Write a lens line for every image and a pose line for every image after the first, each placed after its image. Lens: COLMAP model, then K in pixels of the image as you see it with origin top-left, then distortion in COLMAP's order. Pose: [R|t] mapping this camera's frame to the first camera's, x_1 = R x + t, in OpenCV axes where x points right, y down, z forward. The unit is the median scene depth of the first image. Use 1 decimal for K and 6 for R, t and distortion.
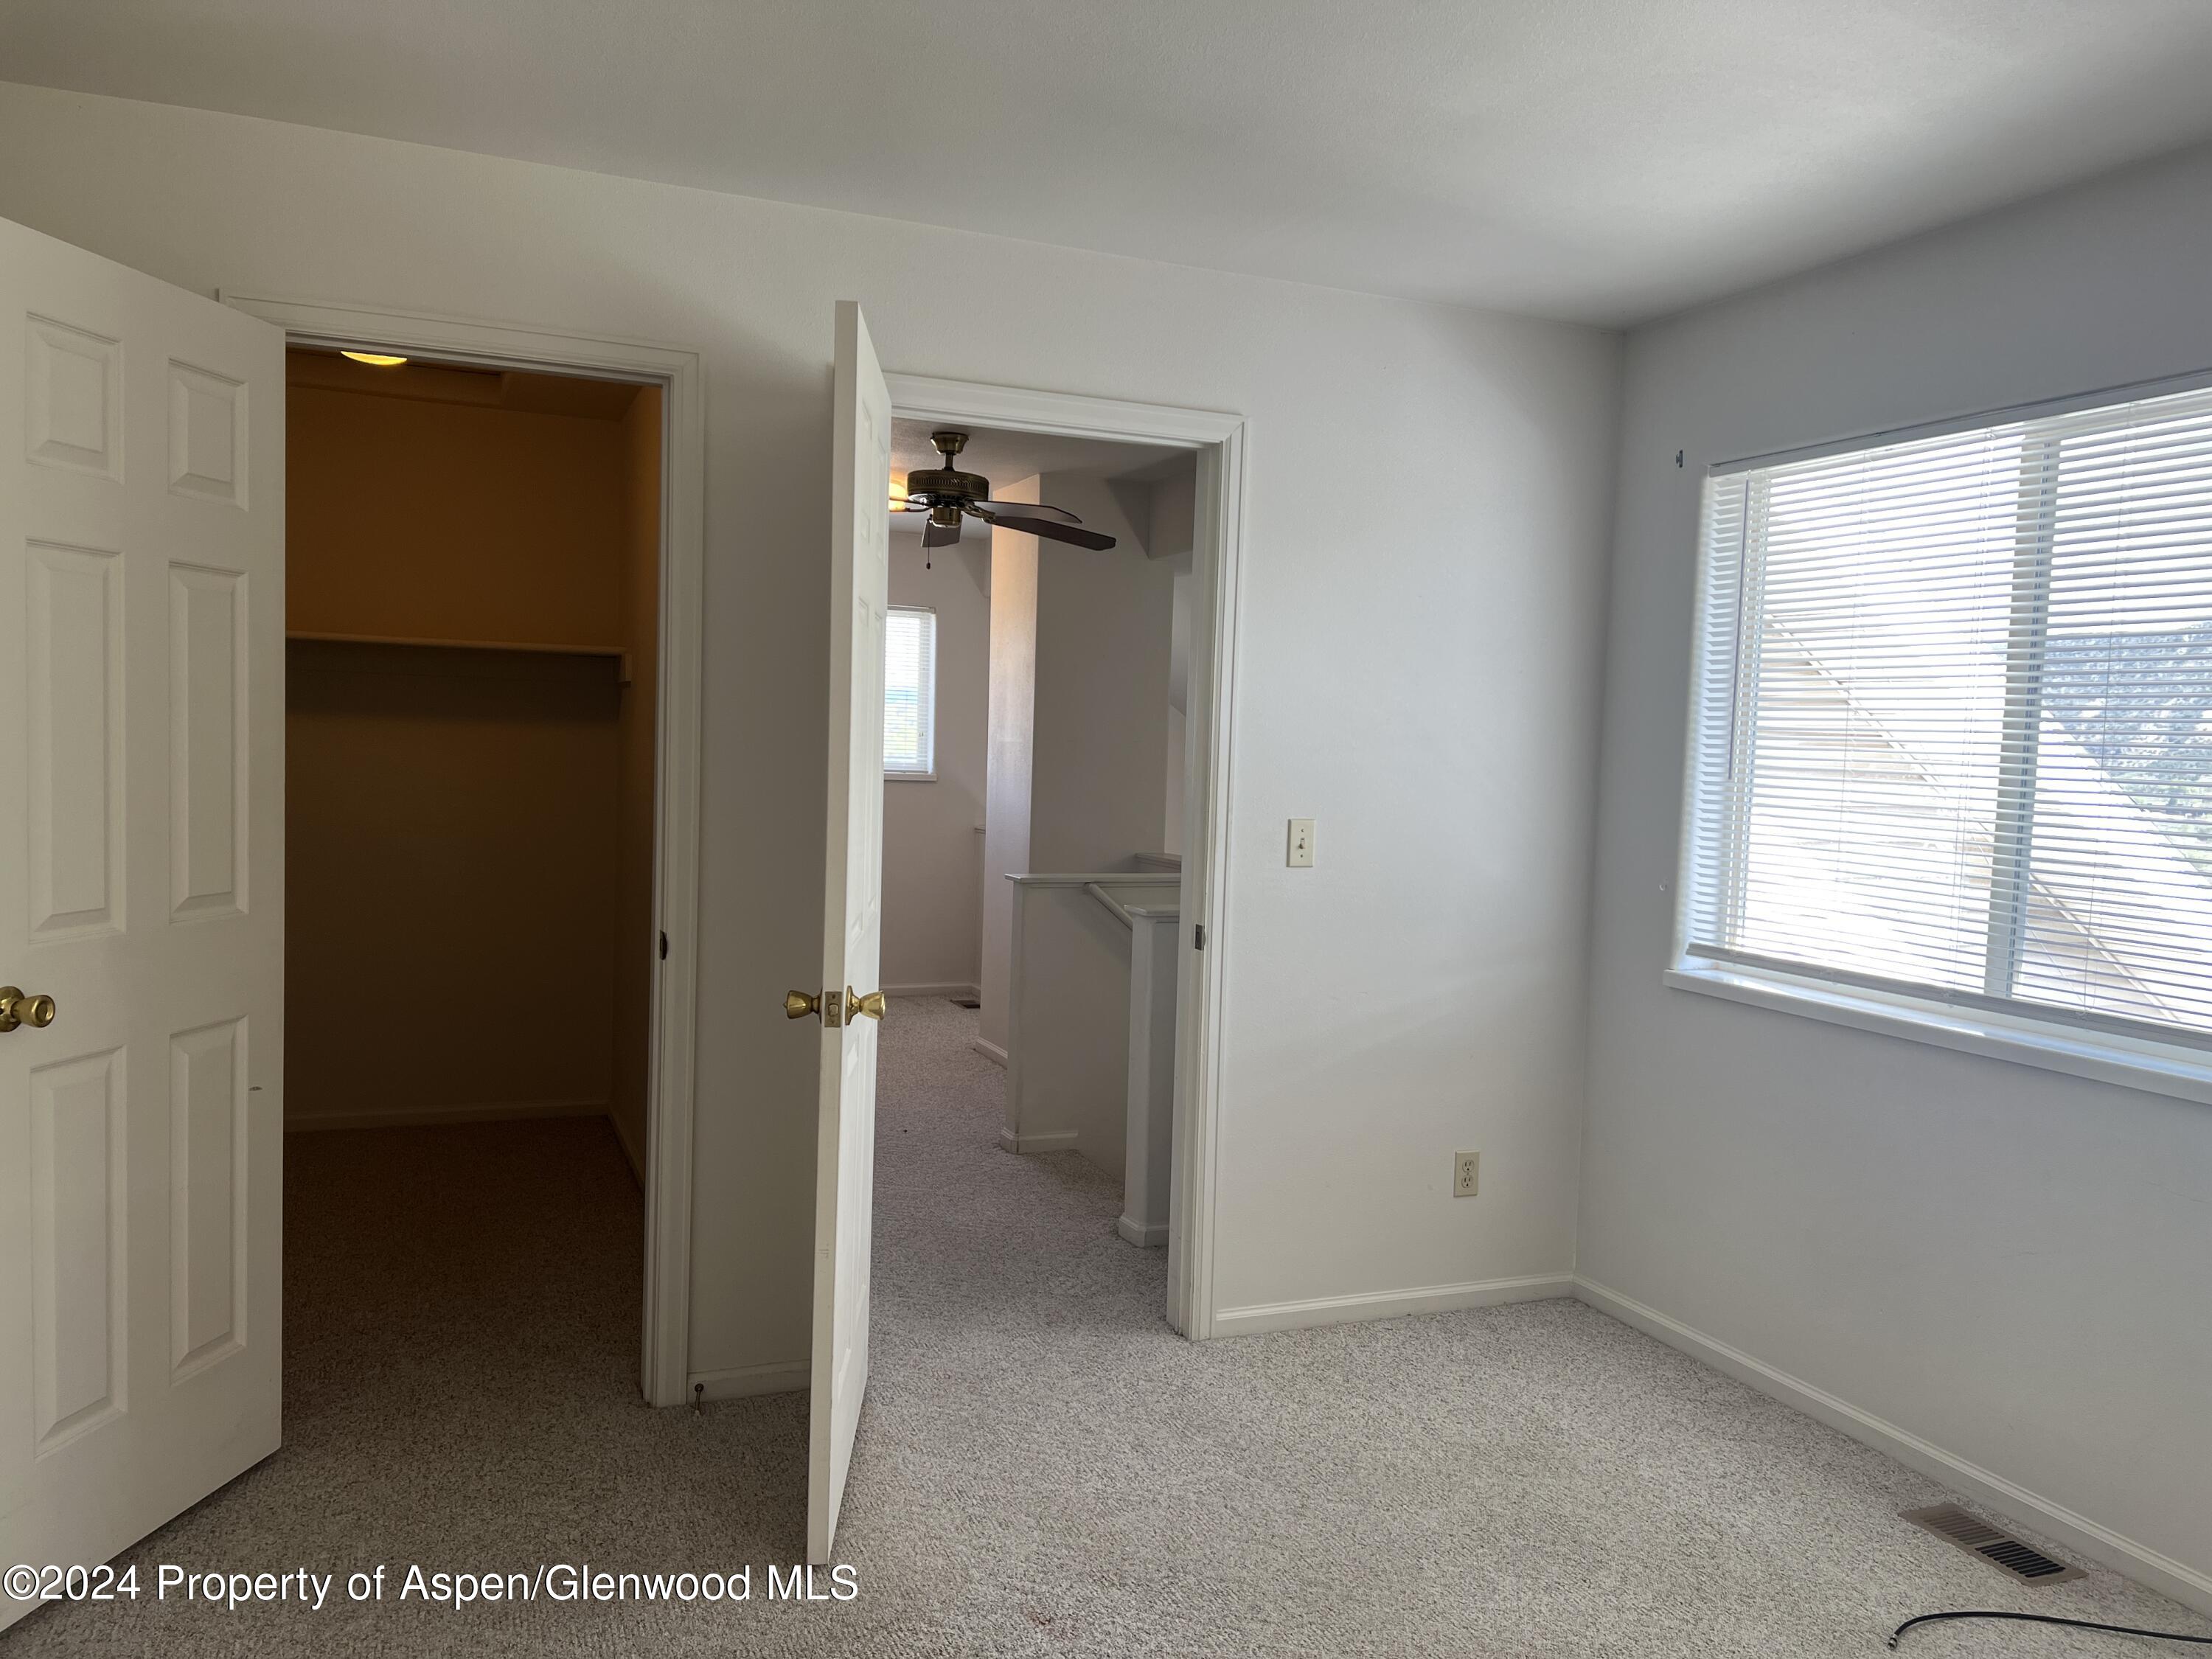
lens RADIAL K [[1667.3, 0, 1106.0], [0, 1667.3, 829.5], [0, 0, 1]] dist [0.092434, -0.109116]
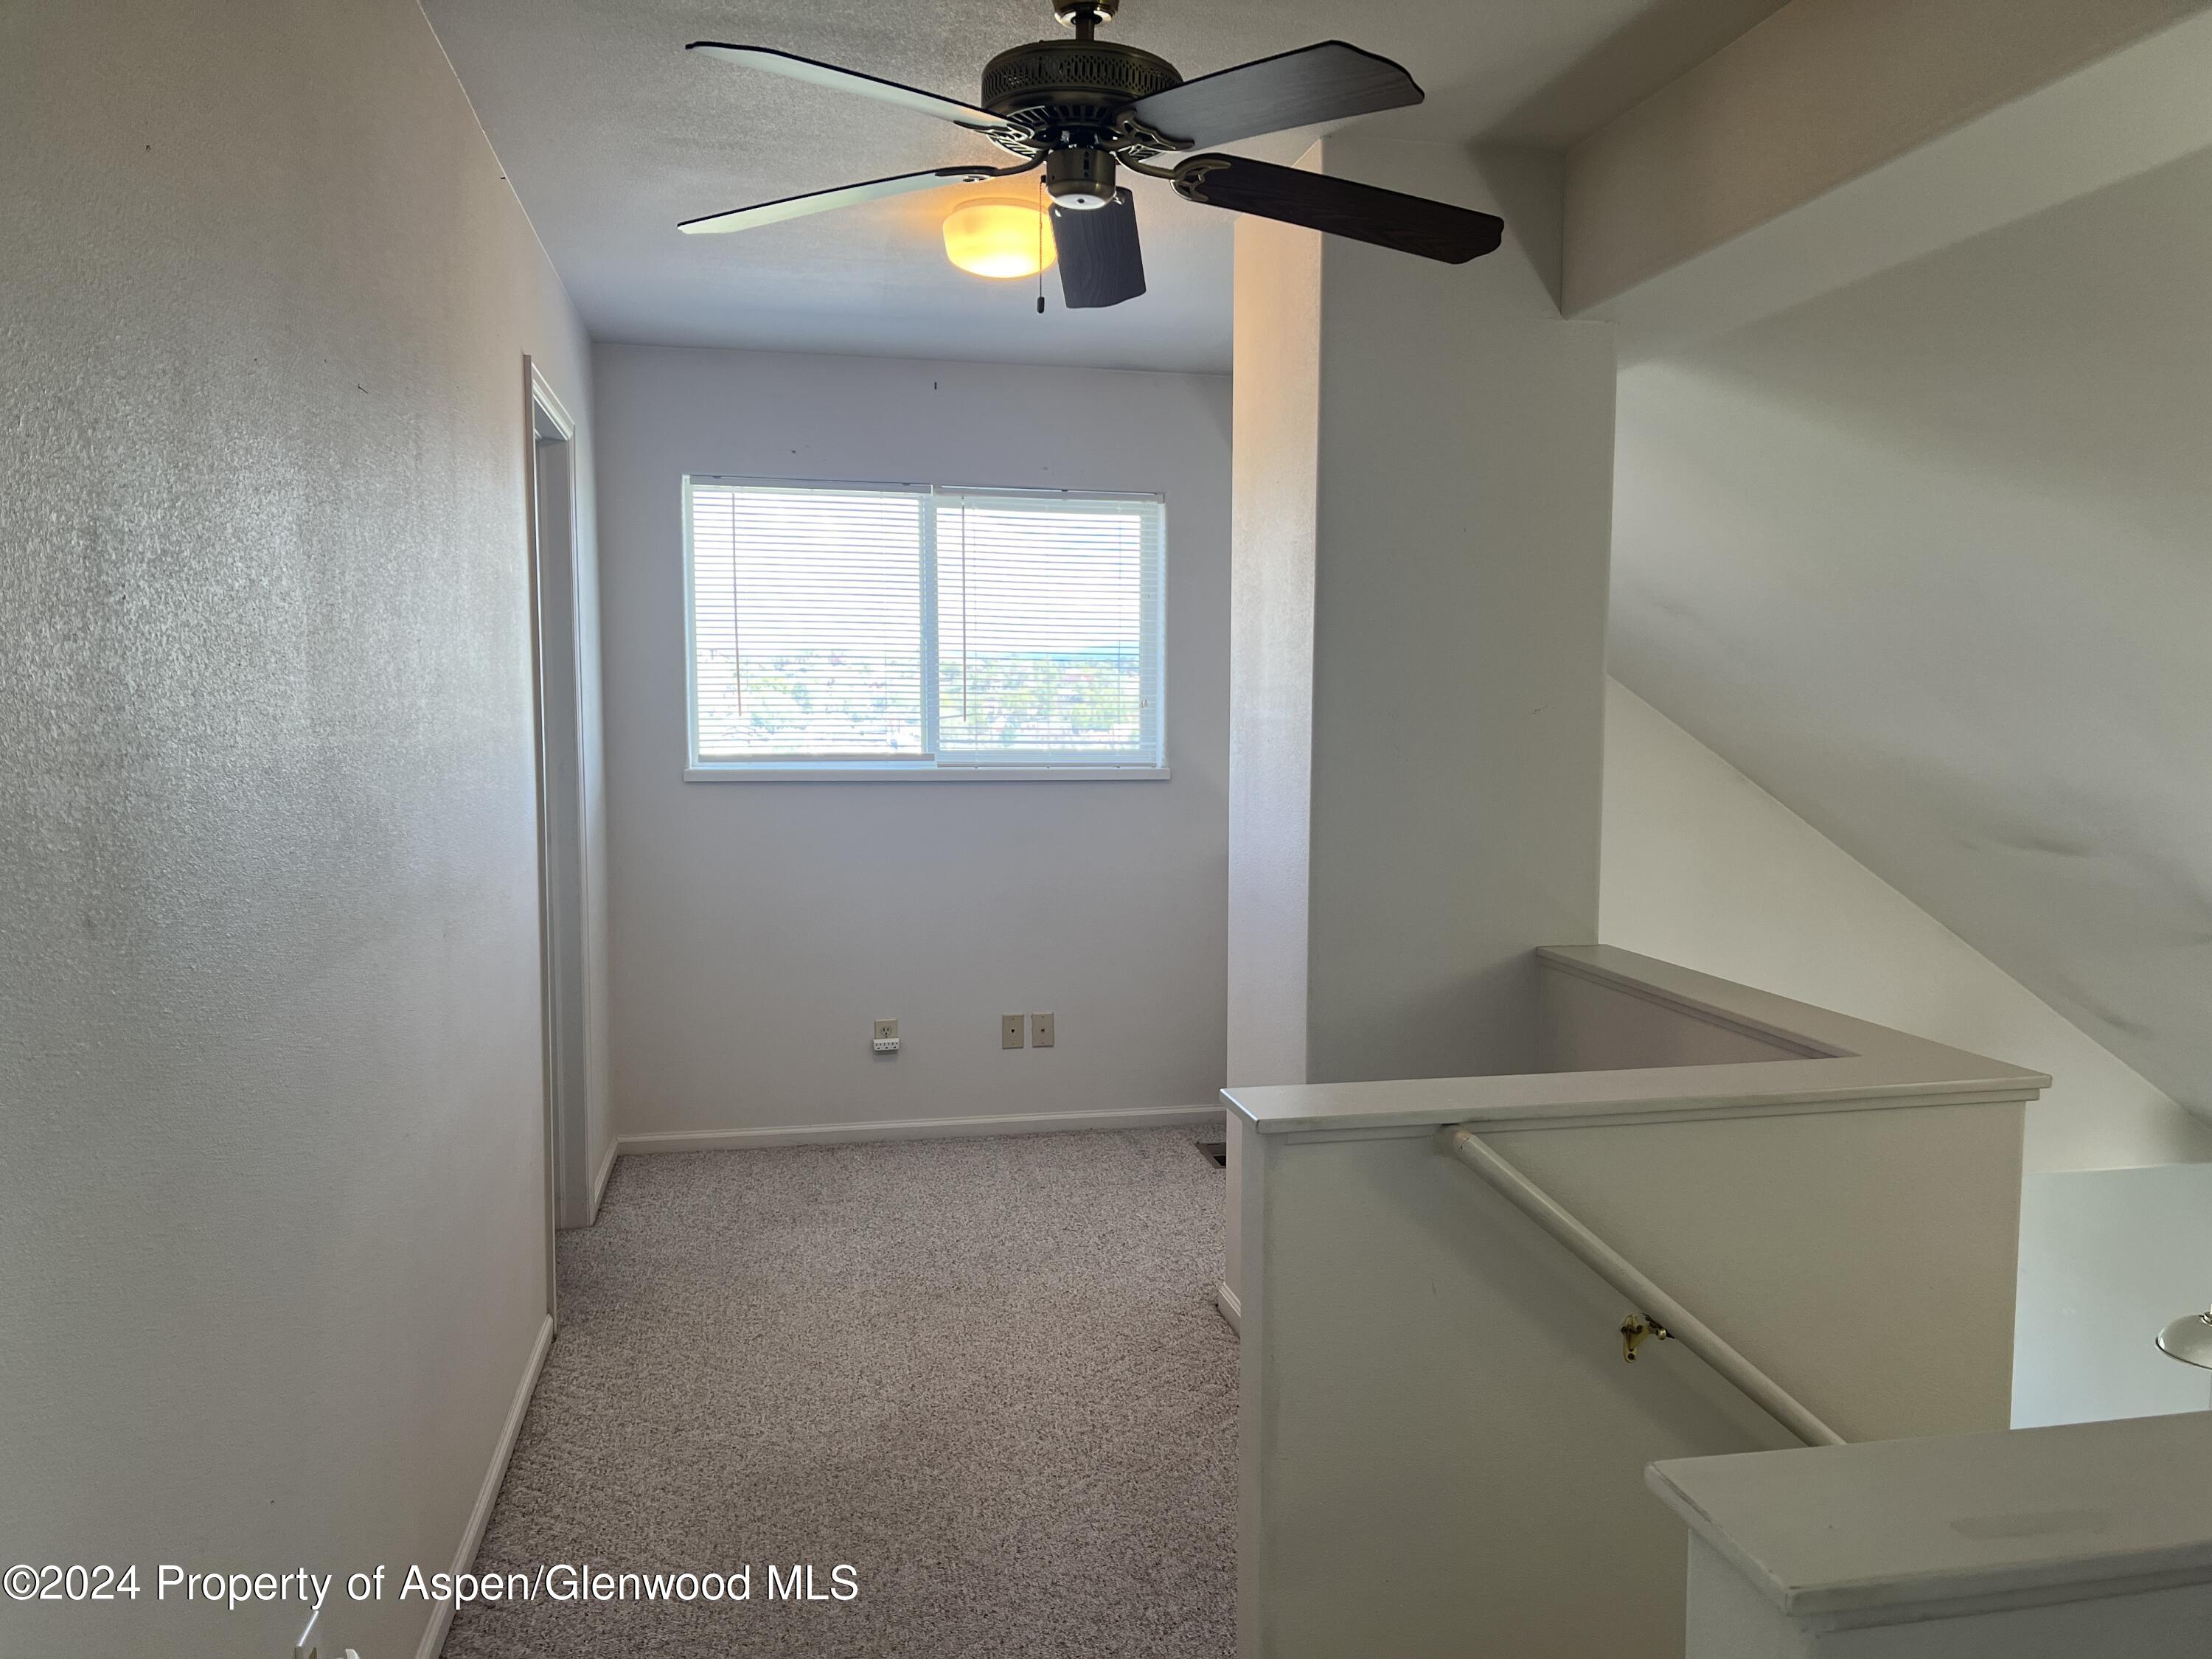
lens RADIAL K [[1667.3, 0, 1106.0], [0, 1667.3, 829.5], [0, 0, 1]] dist [0.092434, -0.109116]
pose [[0.981956, -0.011606, -0.188755, -0.012735], [0.016193, 0.999609, 0.022779, -0.032218], [0.188417, -0.025425, 0.981760, 0.512289]]
